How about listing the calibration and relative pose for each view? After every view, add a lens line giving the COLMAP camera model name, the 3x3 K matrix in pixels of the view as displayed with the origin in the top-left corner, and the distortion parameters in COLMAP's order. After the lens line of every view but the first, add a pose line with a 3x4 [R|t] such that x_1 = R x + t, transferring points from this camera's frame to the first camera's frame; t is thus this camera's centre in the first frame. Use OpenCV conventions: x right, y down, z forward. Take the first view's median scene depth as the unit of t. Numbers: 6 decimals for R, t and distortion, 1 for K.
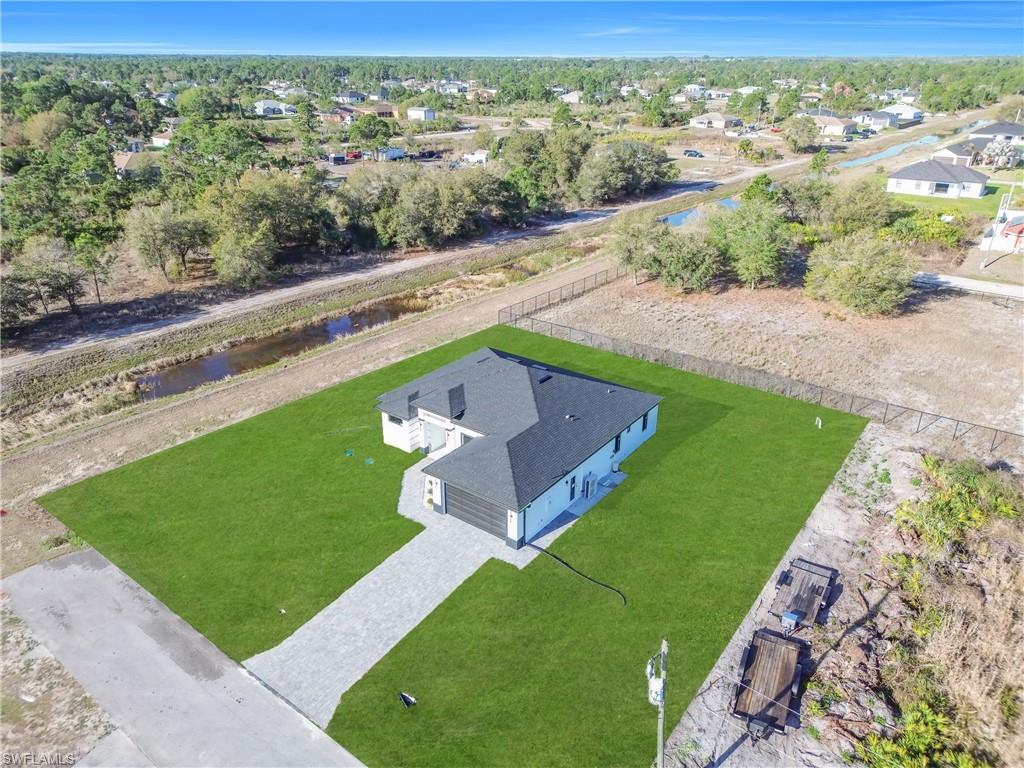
lens RADIAL K [[714.3, 0, 510.1], [0, 714.3, 384.6], [0, 0, 1]] dist [0.076803, -0.080481]
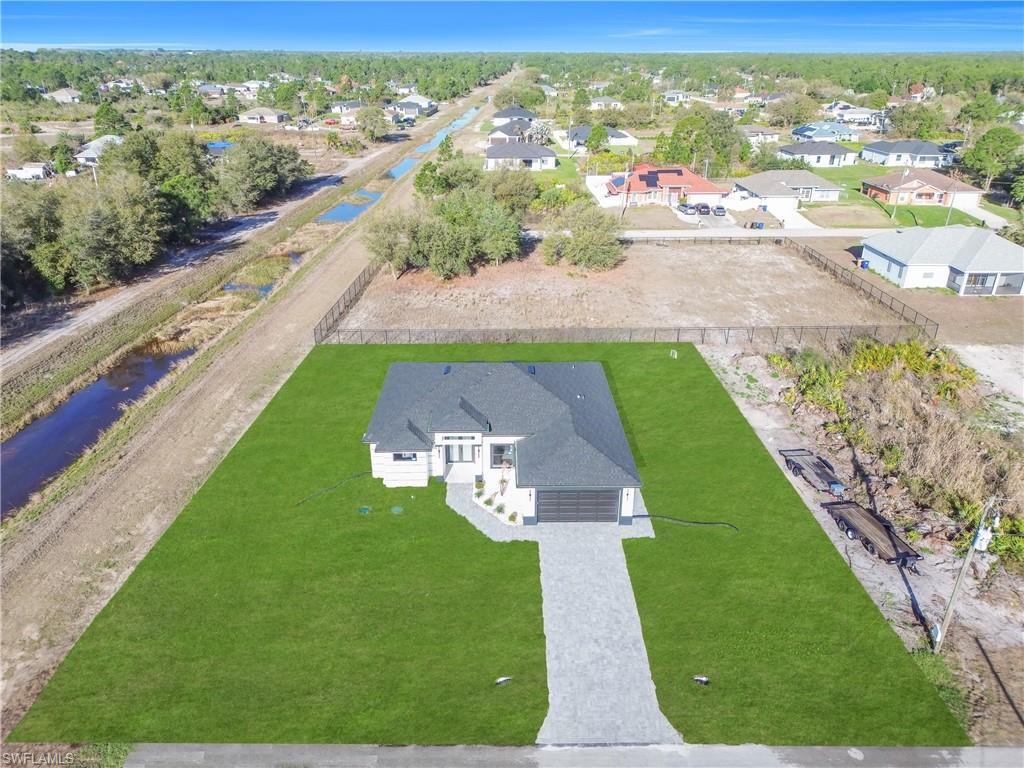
lens RADIAL K [[714.3, 0, 510.1], [0, 714.3, 384.6], [0, 0, 1]] dist [0.076803, -0.080481]
pose [[0.789056, -0.257819, 0.557602, -0.349867], [0.254014, 0.963371, 0.085983, -0.052936], [-0.559345, 0.073794, 0.825643, 0.119322]]
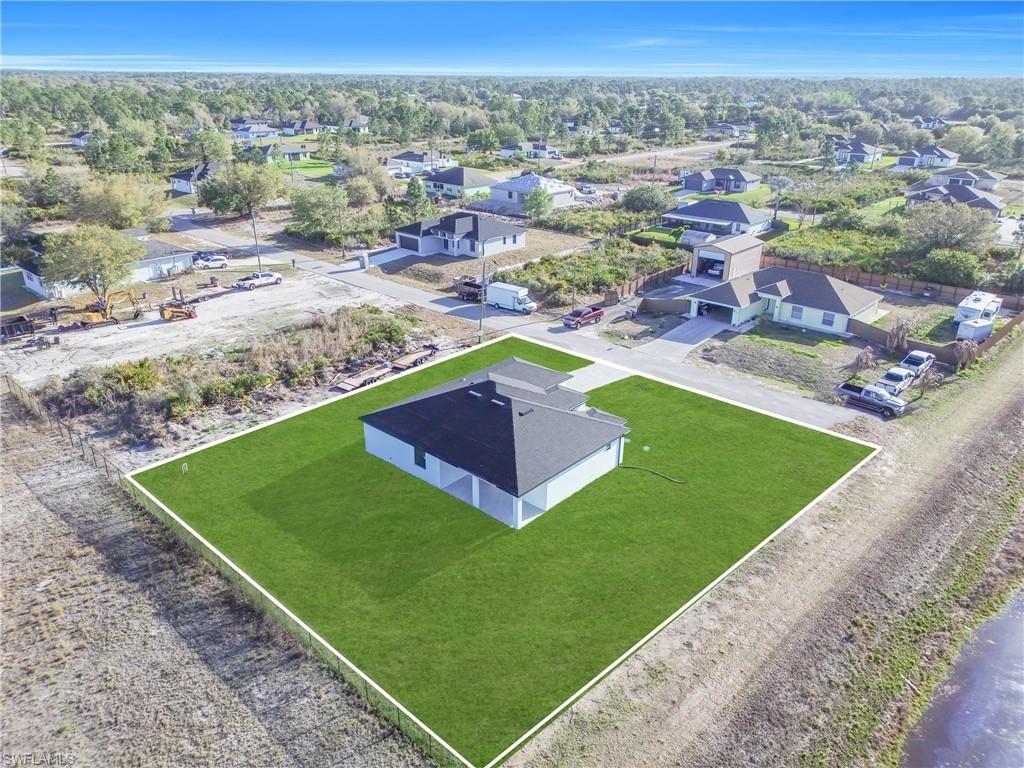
lens RADIAL K [[714.3, 0, 510.1], [0, 714.3, 384.6], [0, 0, 1]] dist [0.076803, -0.080481]
pose [[-0.995836, -0.043059, 0.080354, -0.063525], [0.030519, 0.673104, 0.738918, -0.541431], [-0.085904, 0.738293, -0.668987, 1.129222]]
